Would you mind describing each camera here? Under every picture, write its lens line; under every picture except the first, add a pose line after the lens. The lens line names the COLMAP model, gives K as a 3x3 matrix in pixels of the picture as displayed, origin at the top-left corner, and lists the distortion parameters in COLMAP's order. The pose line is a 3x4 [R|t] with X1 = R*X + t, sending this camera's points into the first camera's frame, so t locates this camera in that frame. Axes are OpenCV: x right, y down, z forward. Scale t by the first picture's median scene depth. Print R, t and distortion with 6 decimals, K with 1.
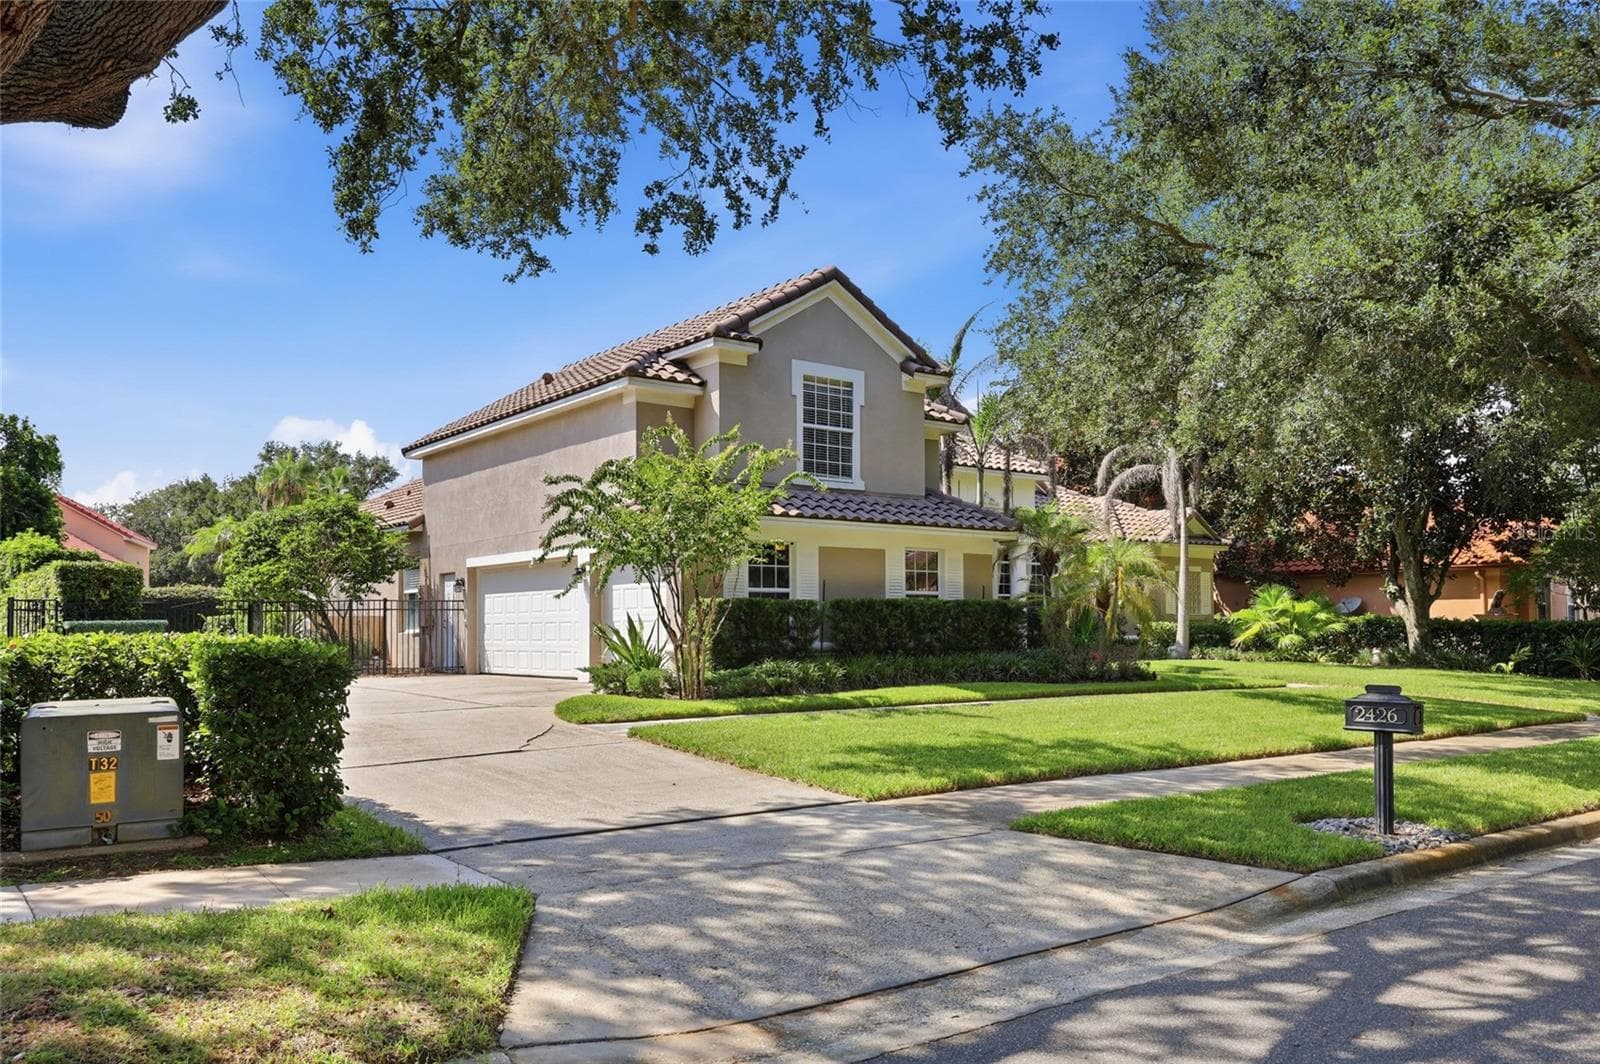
lens RADIAL K [[1201.0, 0, 802.1], [0, 1201.0, 591.0], [0, 0, 1]] dist [-0.010932, 0.001461]
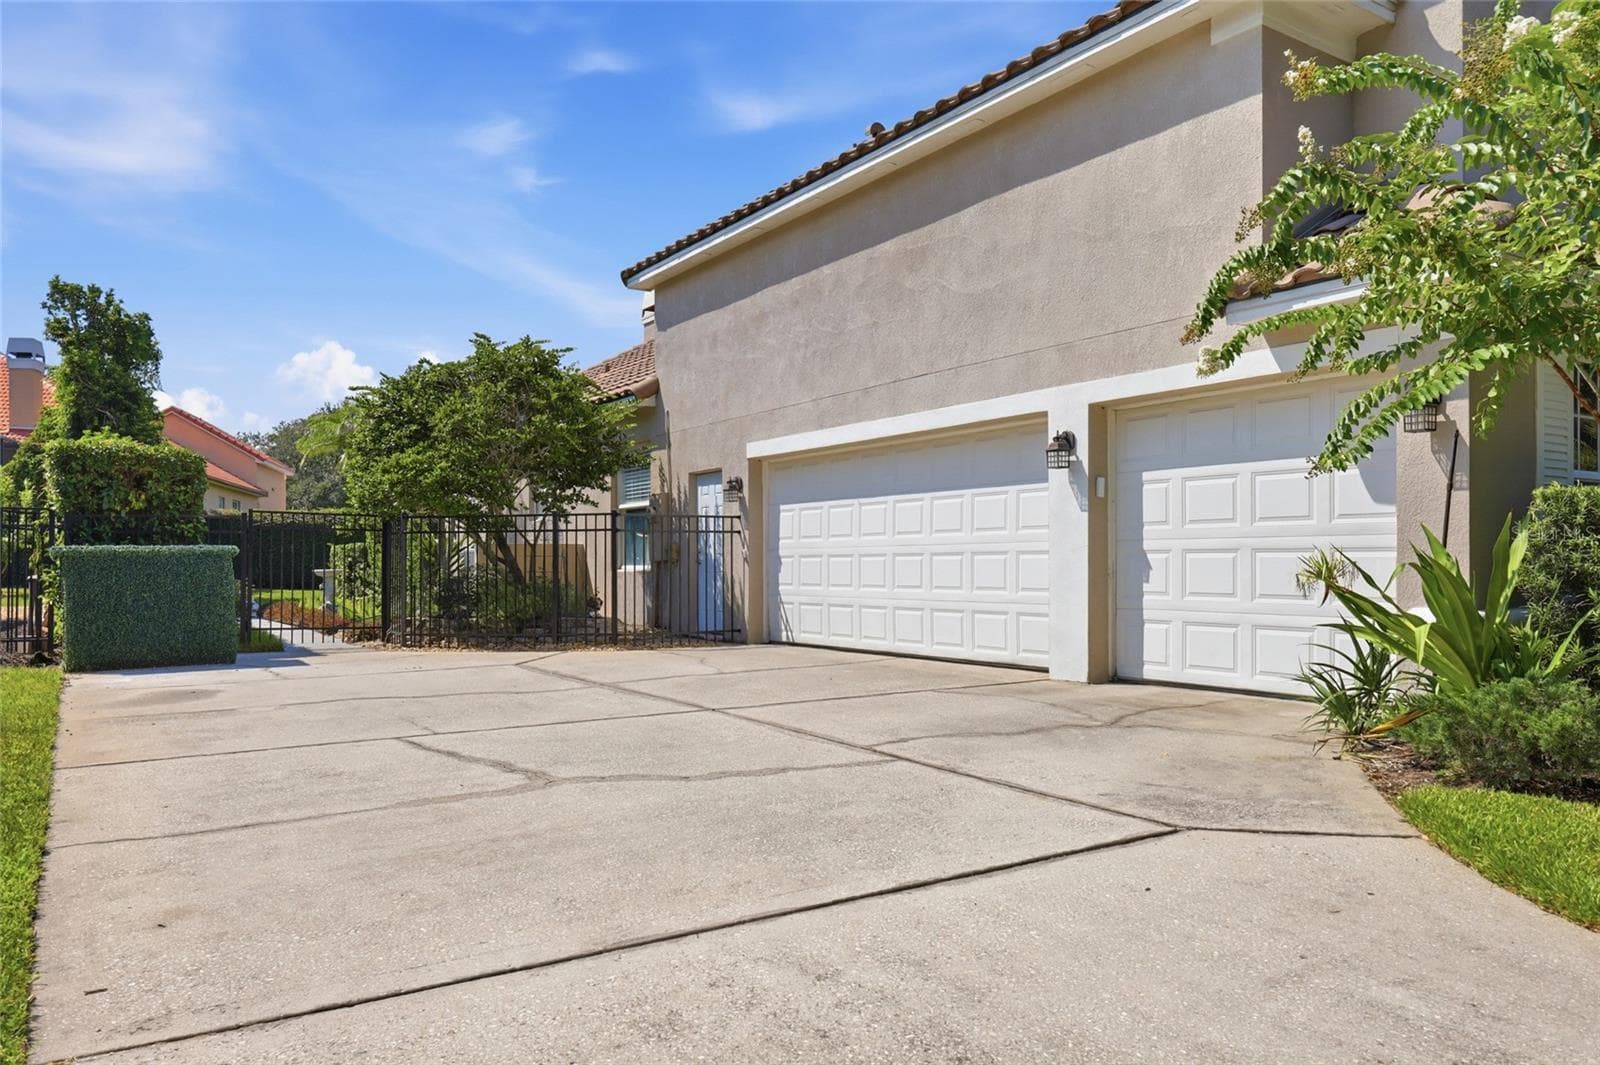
lens RADIAL K [[1135.8, 0, 798.6], [0, 1135.8, 565.9], [0, 0, 1]] dist [-0.004268, -0.000141]
pose [[0.995937, 0.006948, -0.089780, -0.261878], [-0.004084, 0.999478, 0.032048, 0.018375], [0.089956, -0.031551, 0.995446, 0.581708]]
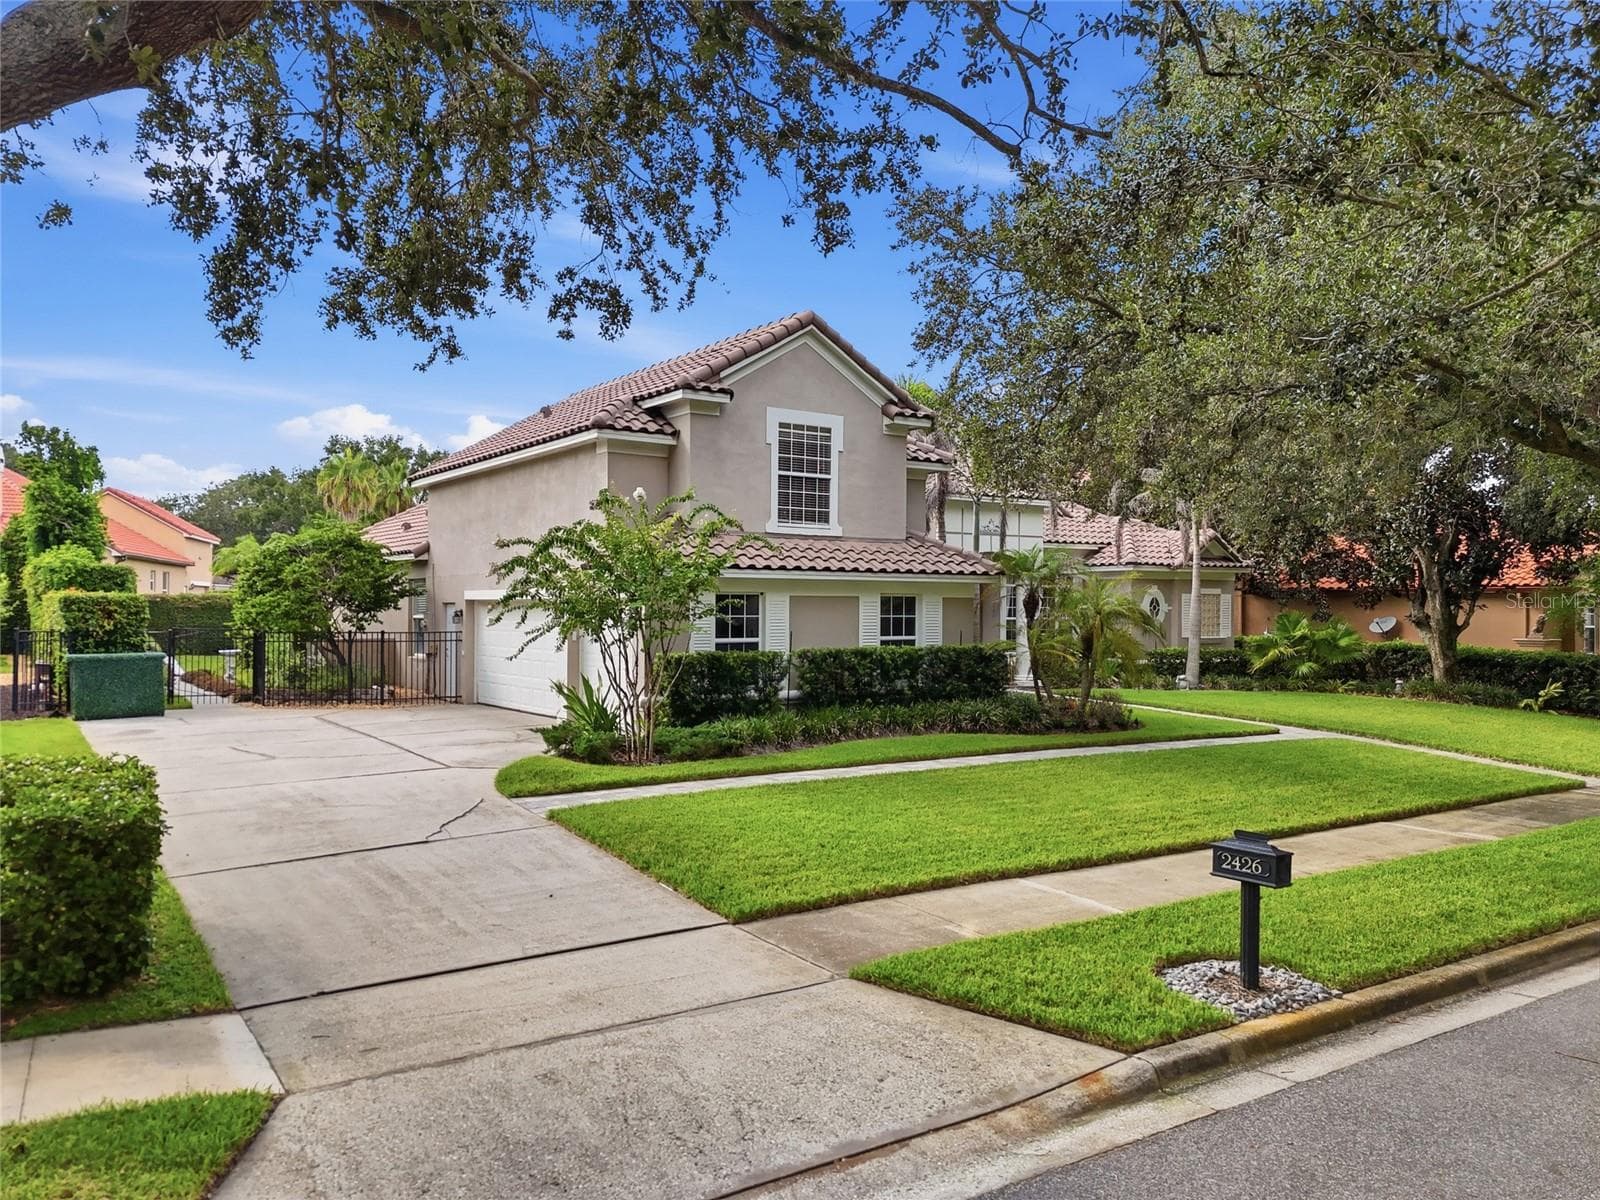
lens RADIAL K [[1173.1, 0, 805.7], [0, 1173.1, 606.7], [0, 0, 1]] dist [0.058712, -0.053138]
pose [[0.998365, 0.010701, -0.056156, 0.084489], [-0.008950, 0.999469, 0.031337, -0.060009], [0.056462, -0.030783, 0.997930, 0.019257]]
